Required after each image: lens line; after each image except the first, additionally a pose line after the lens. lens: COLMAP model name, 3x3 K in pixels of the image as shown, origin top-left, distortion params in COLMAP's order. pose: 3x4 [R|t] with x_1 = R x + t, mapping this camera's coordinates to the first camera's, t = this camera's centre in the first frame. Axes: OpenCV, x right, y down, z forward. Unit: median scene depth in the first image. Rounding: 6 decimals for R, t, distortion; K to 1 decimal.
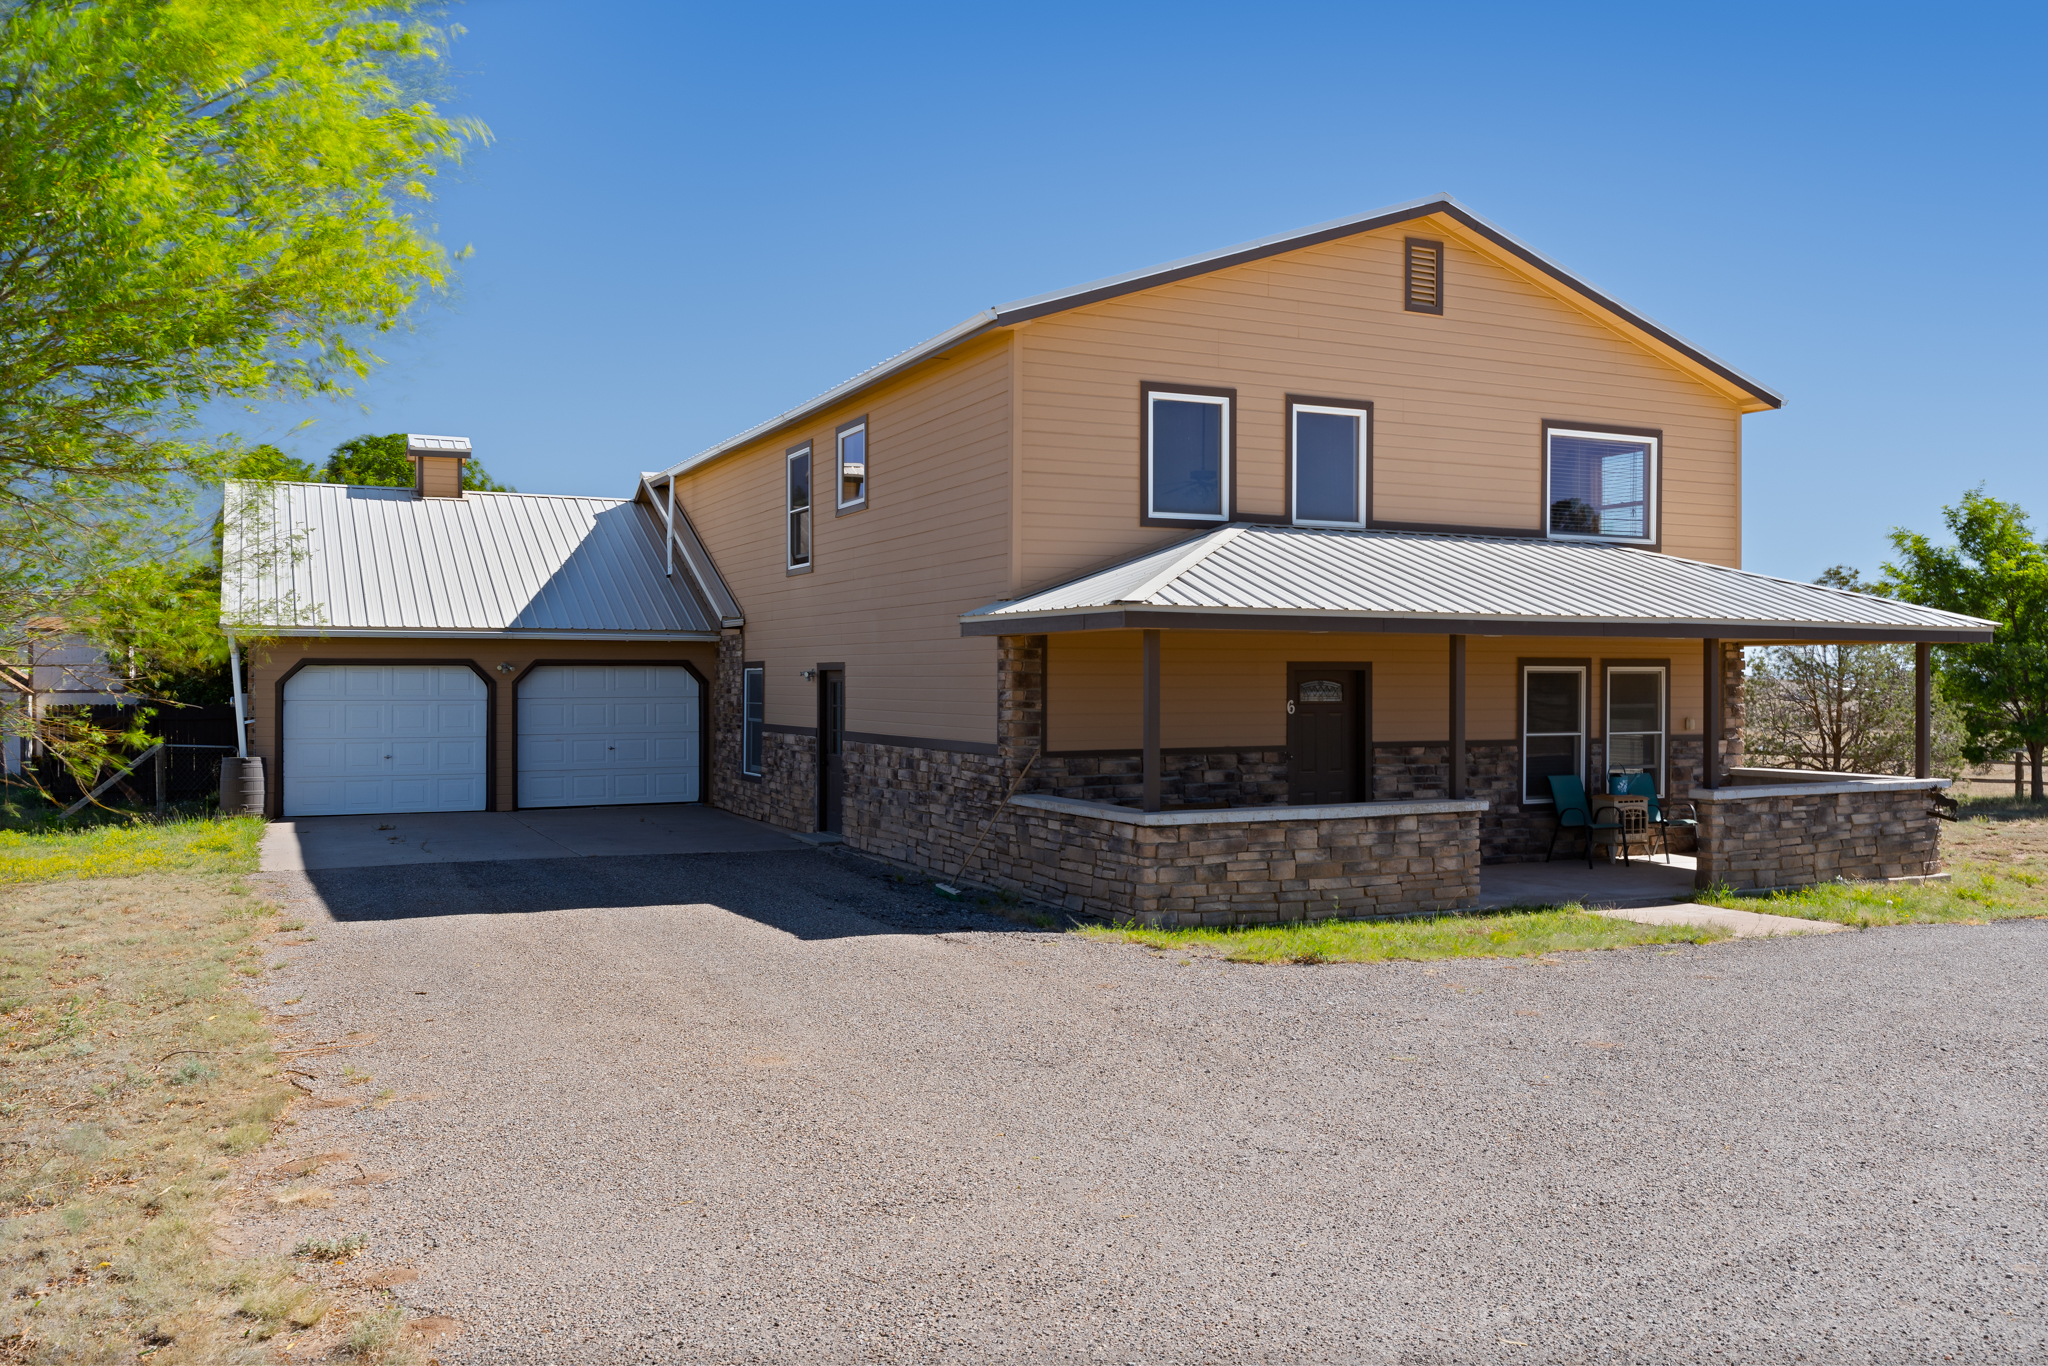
lens RADIAL K [[1622.2, 0, 1012.5], [0, 1622.2, 685.1], [0, 0, 1]] dist [0.002109, 0.001222]
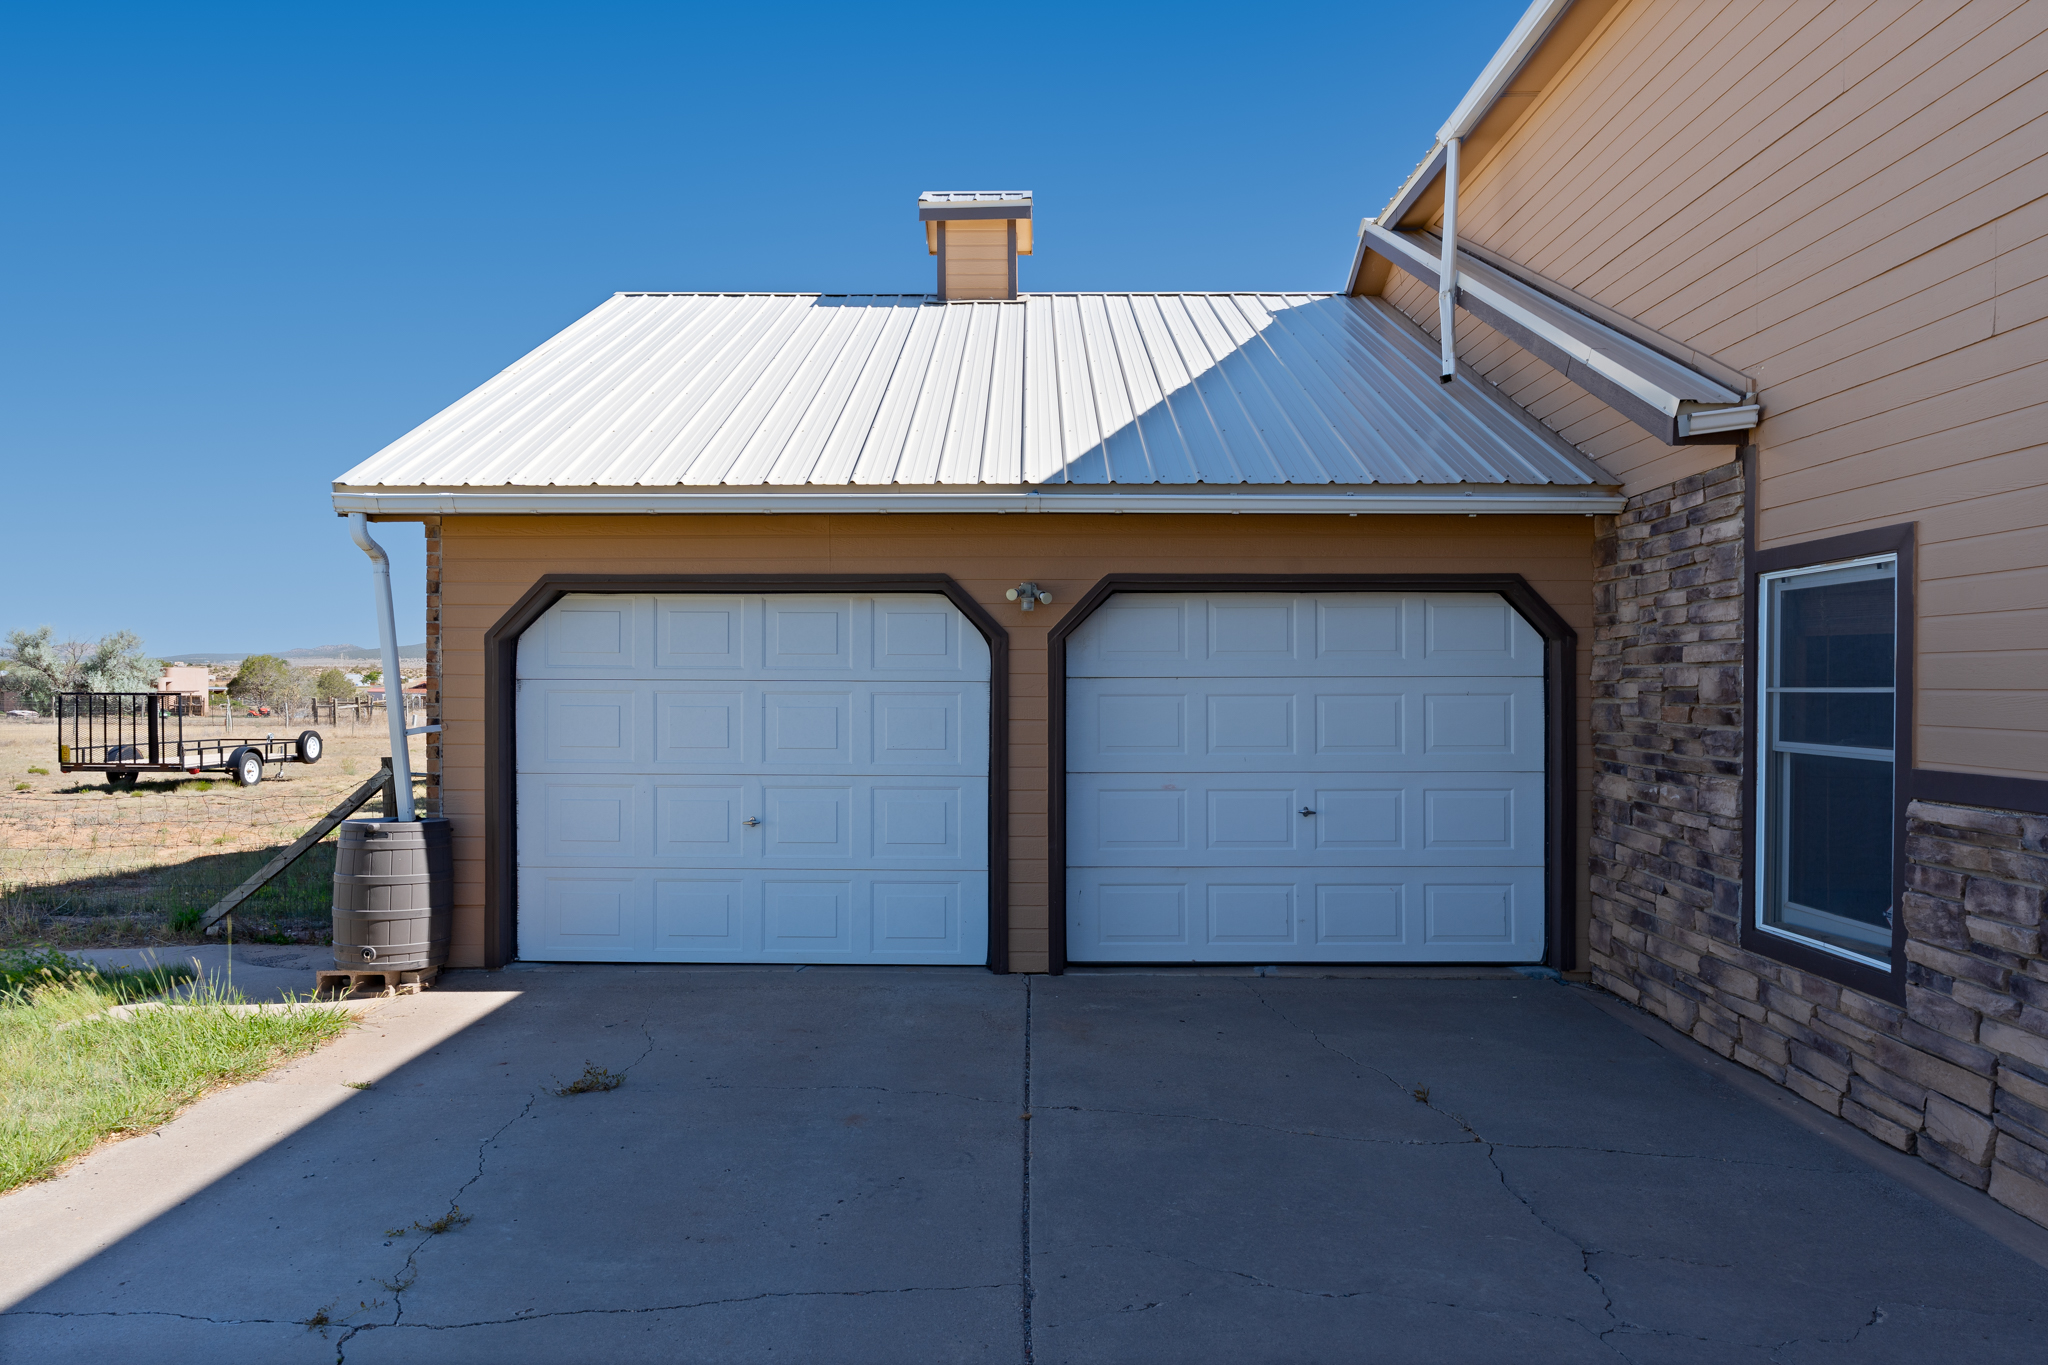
lens RADIAL K [[1293.0, 0, 1023.6], [0, 1293.0, 678.2], [0, 0, 1]] dist [0.002144, 0.000255]
pose [[0.901294, -0.001896, -0.433204, -0.152323], [-0.002329, 0.999955, -0.009221, 0.009399], [0.433202, 0.009320, 0.901249, 0.604780]]
